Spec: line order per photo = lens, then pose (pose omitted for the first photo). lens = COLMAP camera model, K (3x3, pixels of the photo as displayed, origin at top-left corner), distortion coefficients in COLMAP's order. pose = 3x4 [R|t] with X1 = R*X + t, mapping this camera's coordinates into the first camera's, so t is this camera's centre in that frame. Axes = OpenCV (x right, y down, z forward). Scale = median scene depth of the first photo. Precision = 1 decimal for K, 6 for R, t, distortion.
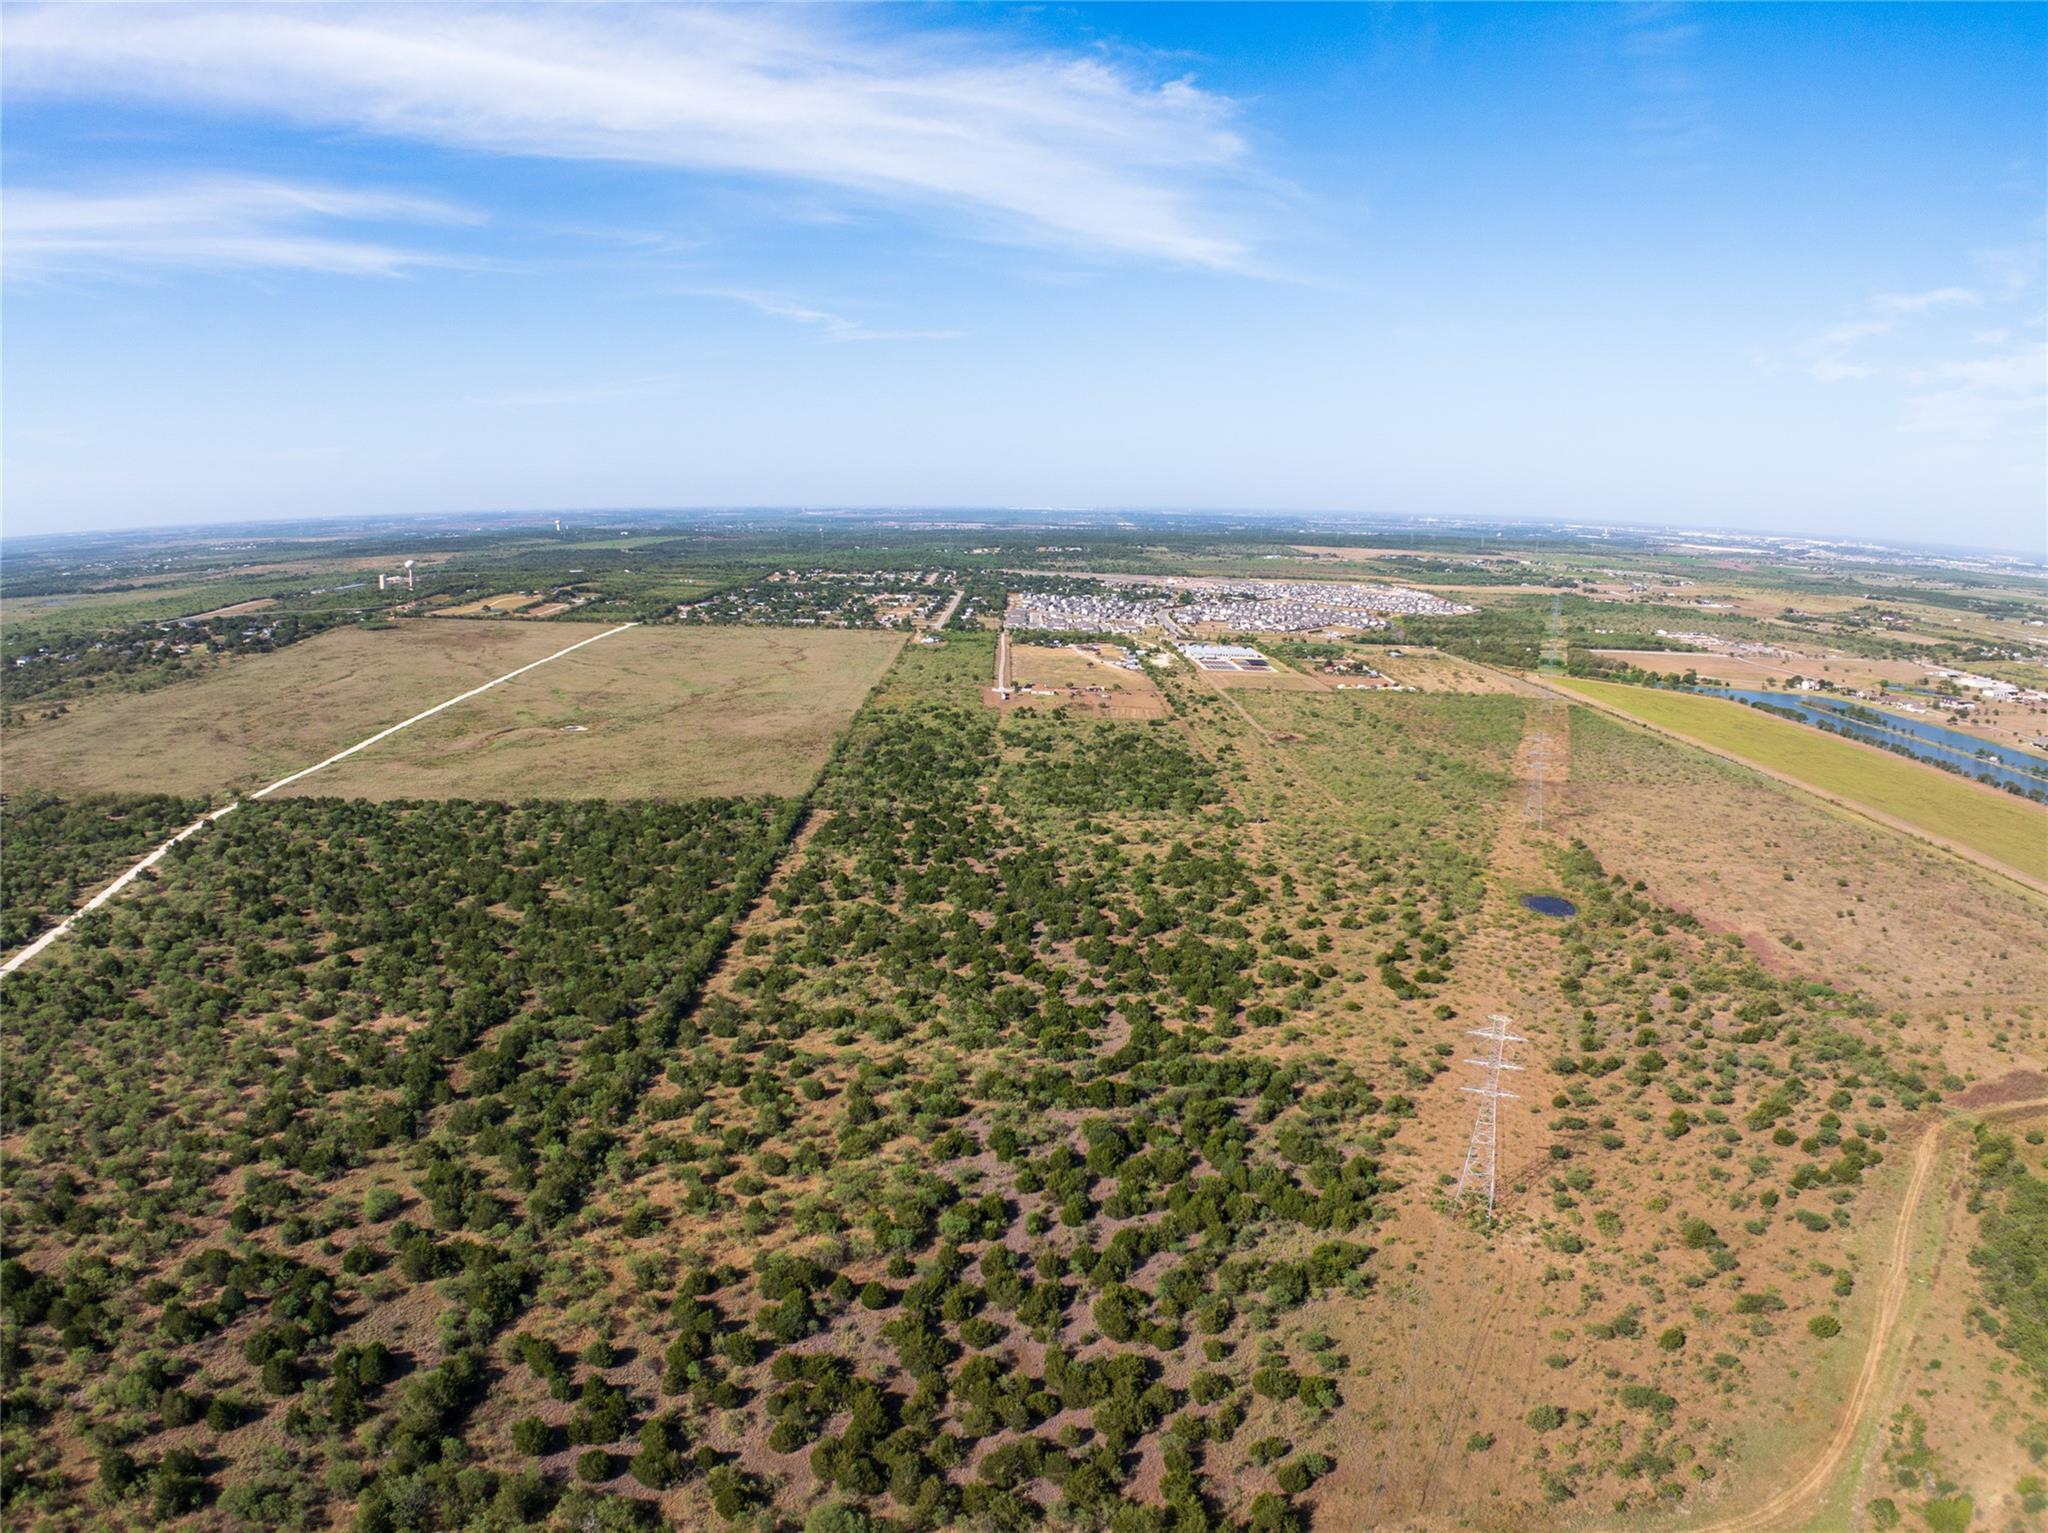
lens RADIAL K [[1257.6, 0, 1031.7], [0, 1257.6, 756.3], [0, 0, 1]] dist [-0.203623, 0.029993]
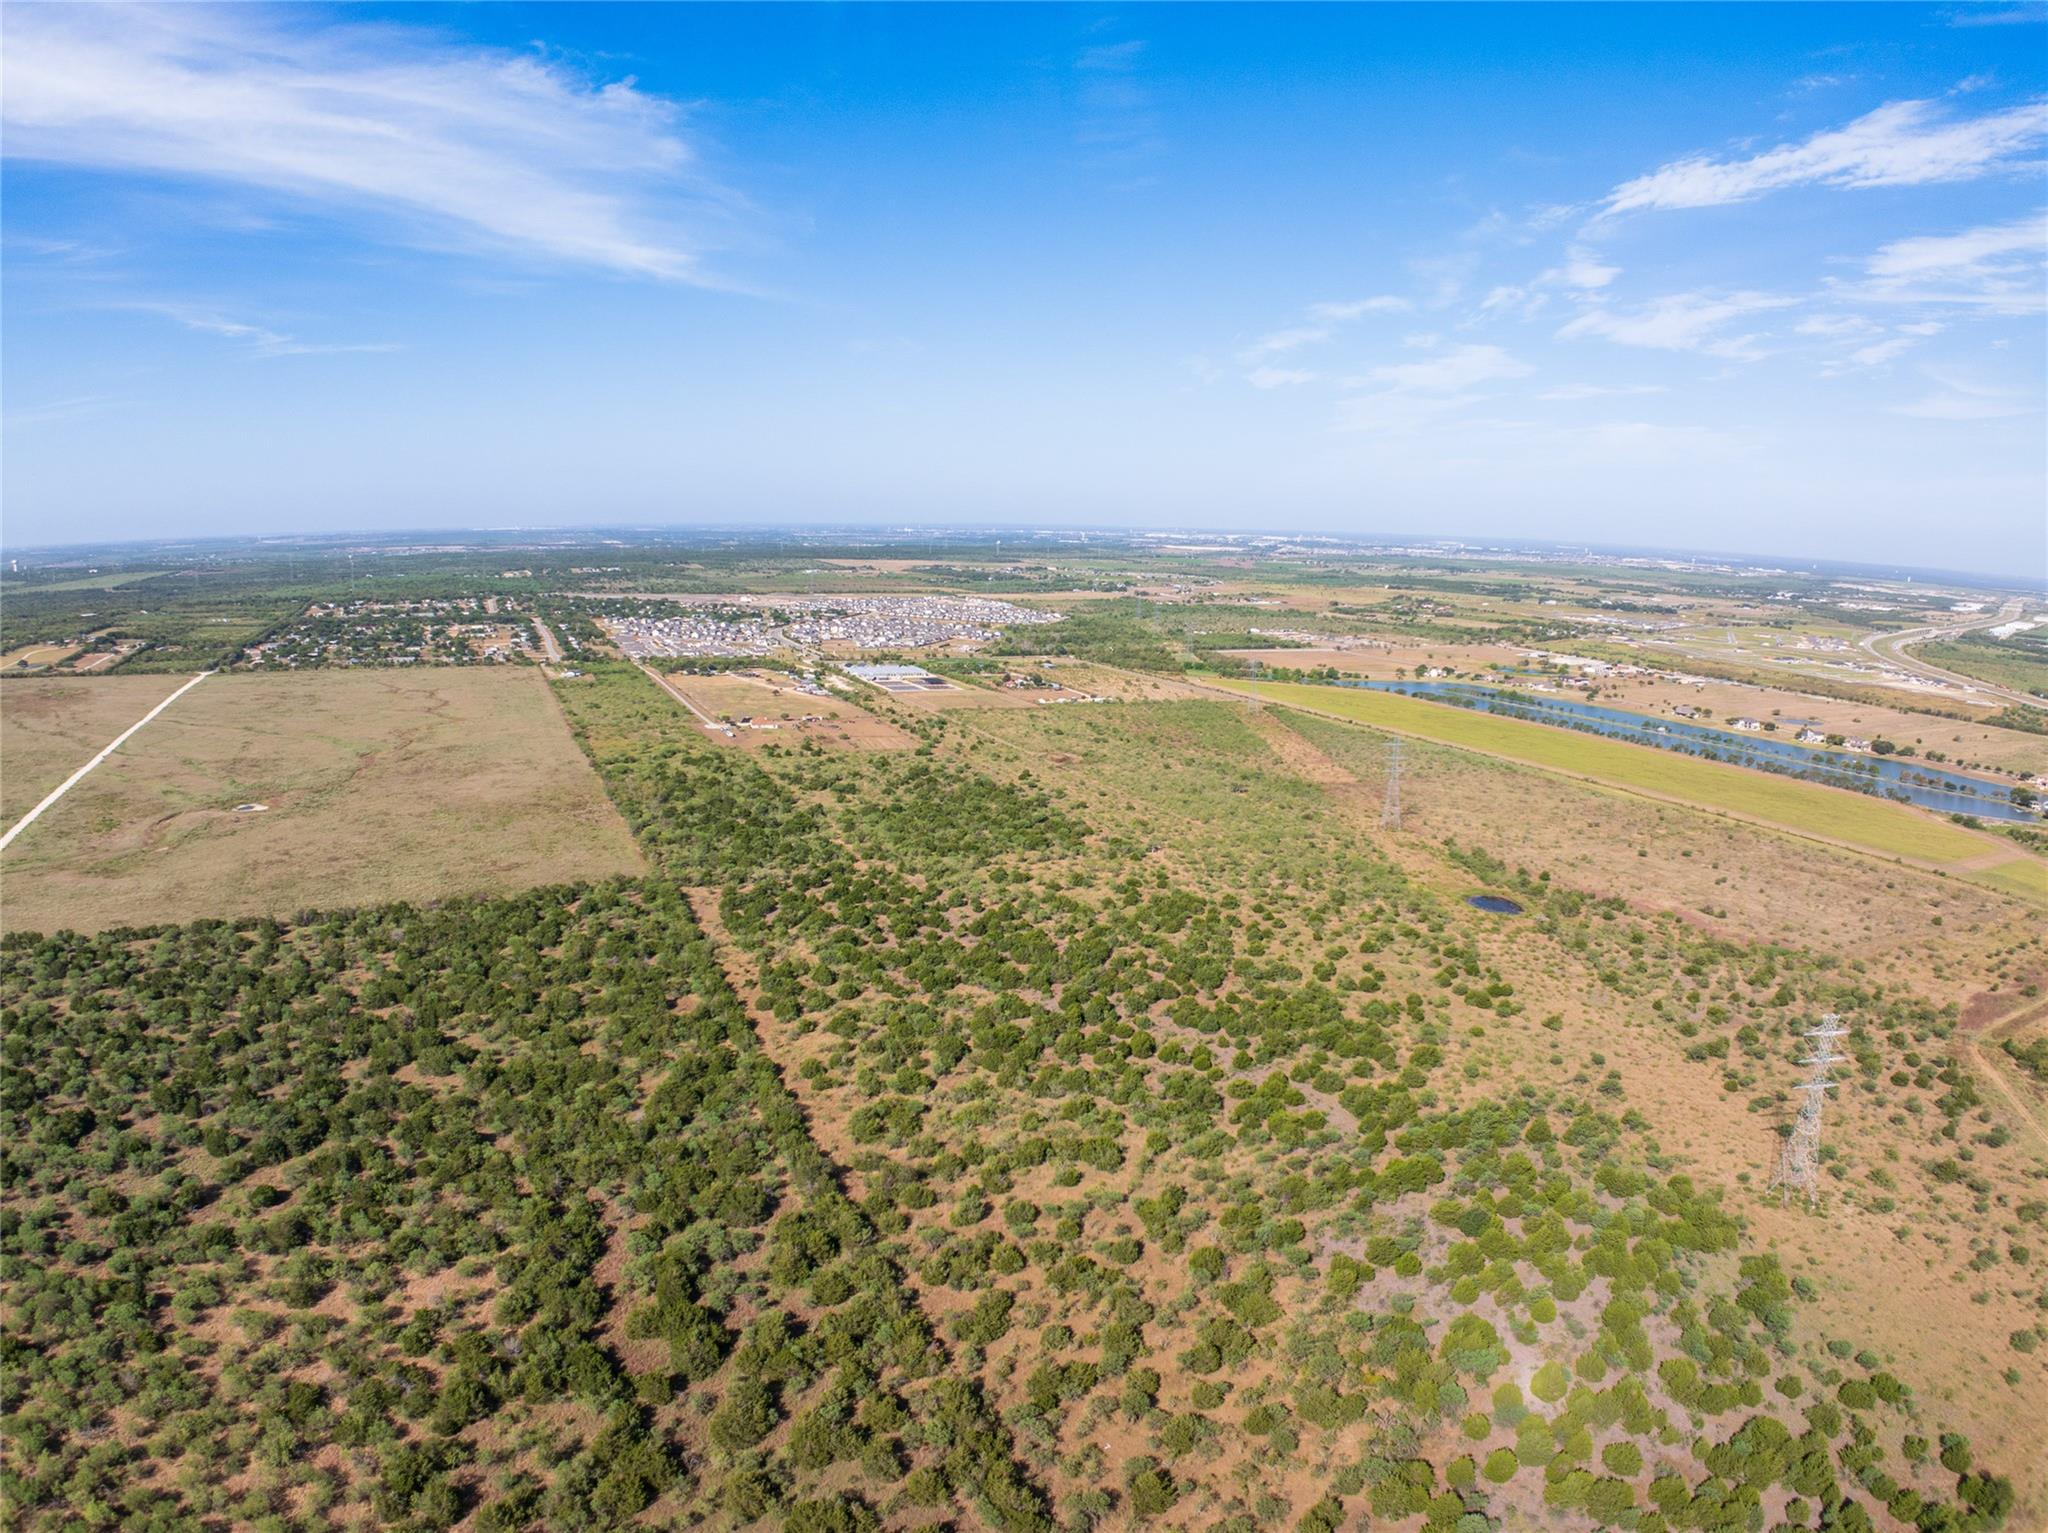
lens RADIAL K [[1257.6, 0, 1031.7], [0, 1257.6, 756.3], [0, 0, 1]] dist [-0.203623, 0.029993]
pose [[0.914149, -0.068584, 0.399534, -0.335906], [0.072847, 0.997333, 0.004526, -0.036832], [-0.398779, 0.024967, 0.916707, 0.187023]]
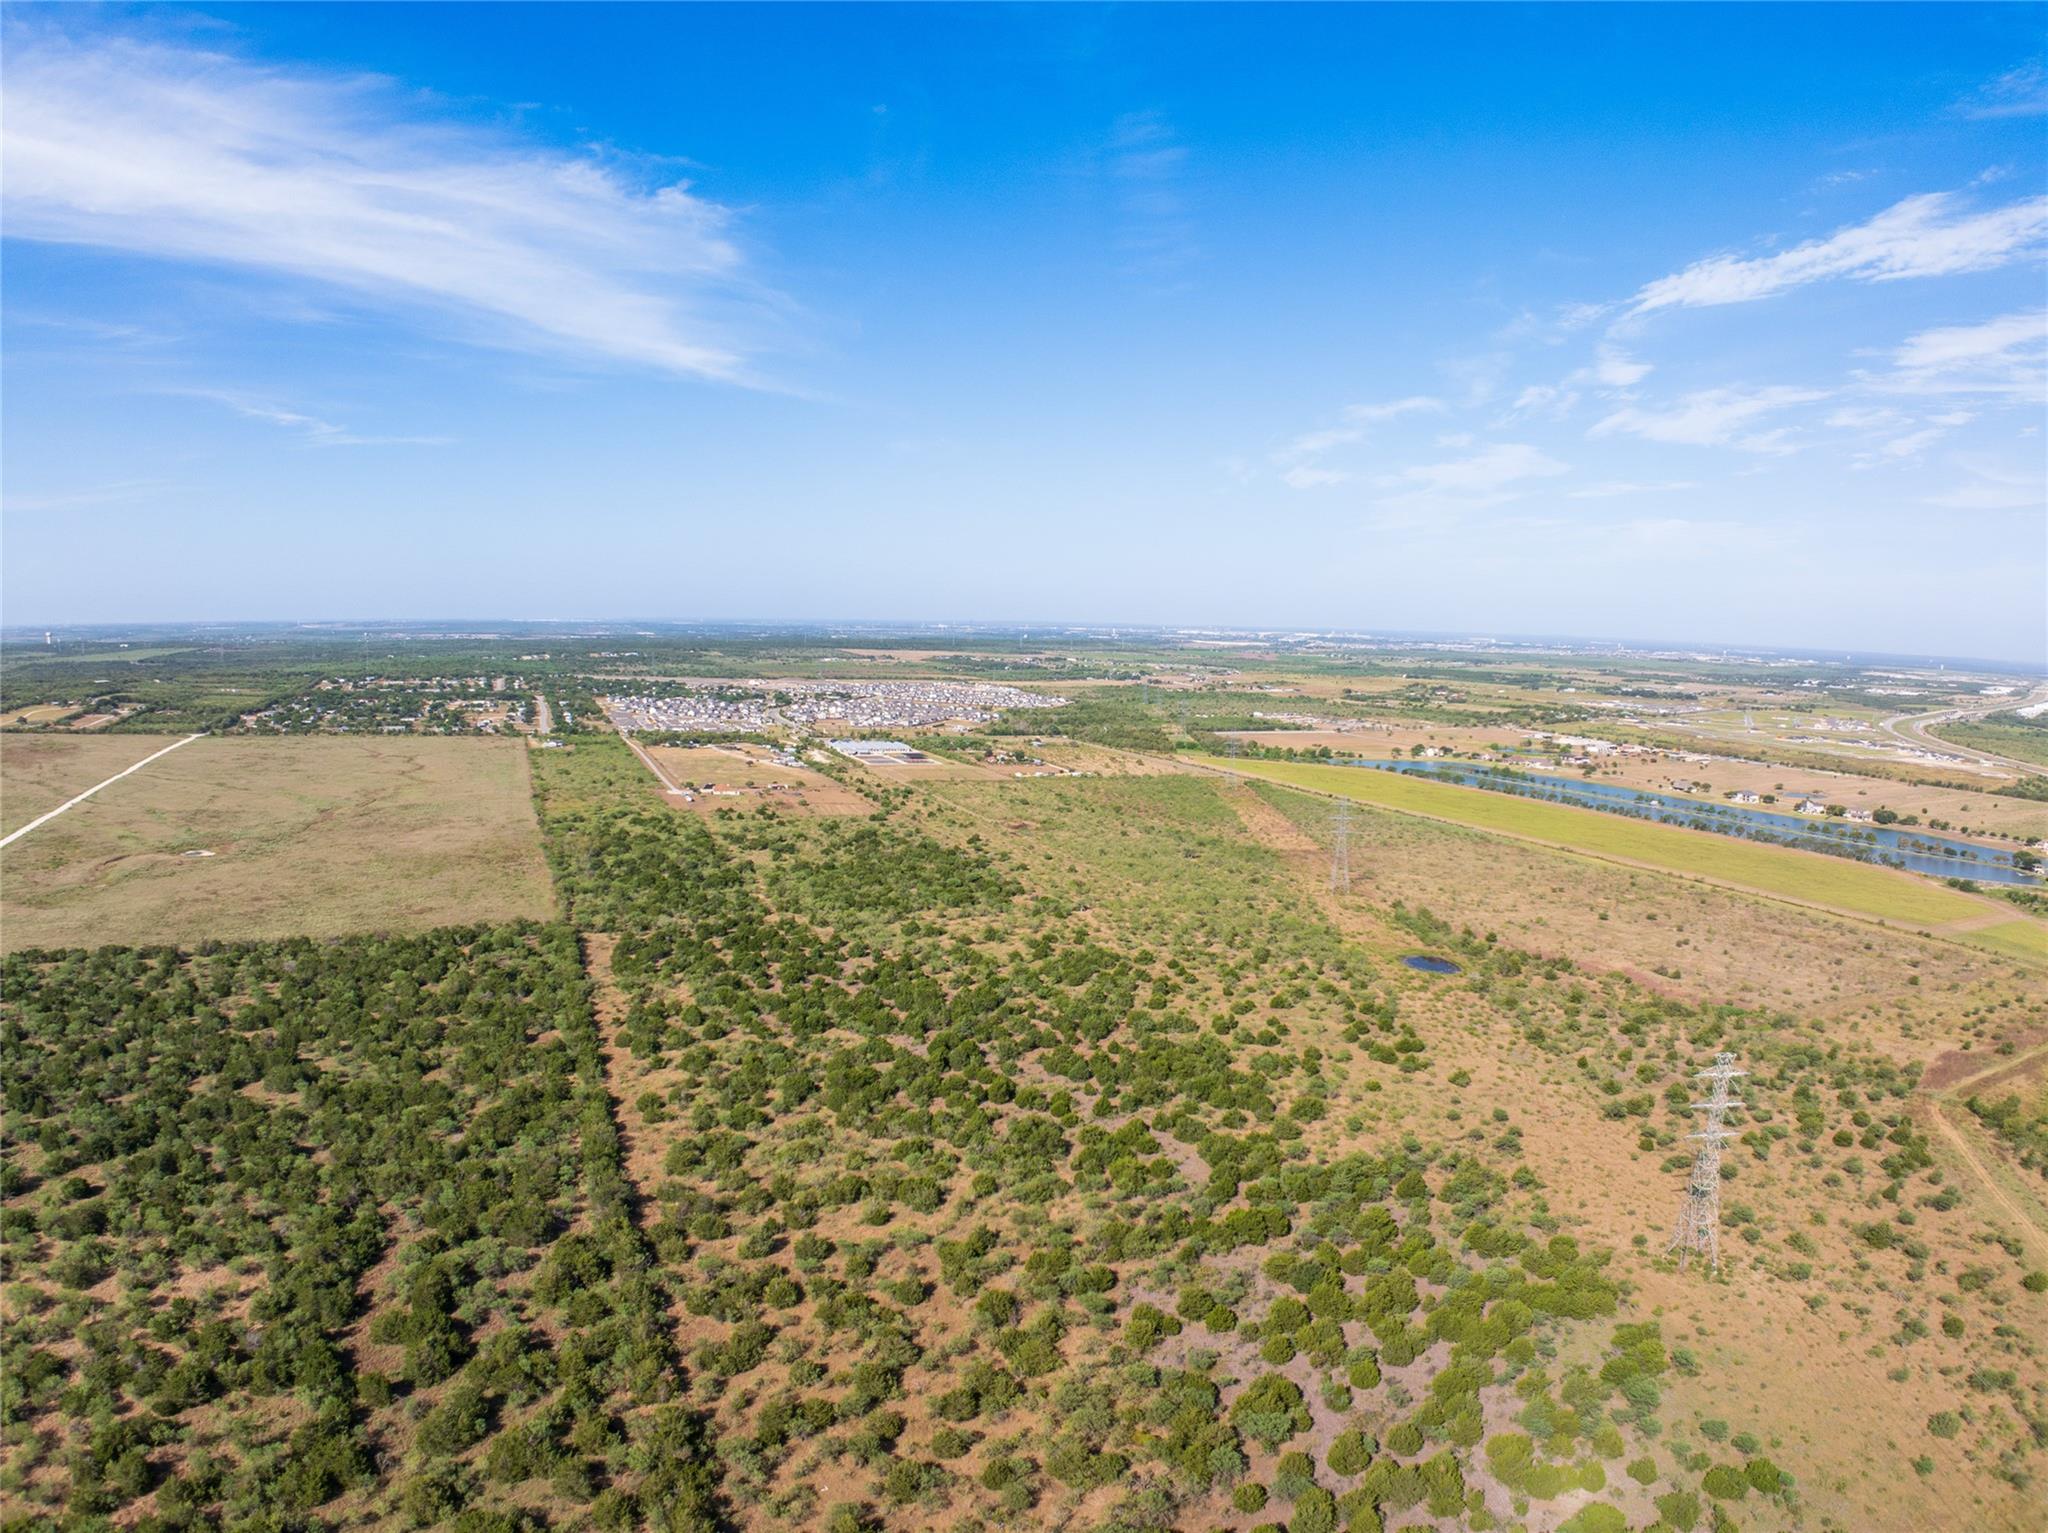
lens RADIAL K [[1257.6, 0, 1031.7], [0, 1257.6, 756.3], [0, 0, 1]] dist [-0.203623, 0.029993]
pose [[0.925380, -0.032173, 0.377674, -0.237597], [0.064978, 0.995106, -0.074440, 0.007000], [-0.373430, 0.093426, 0.922942, 0.176943]]
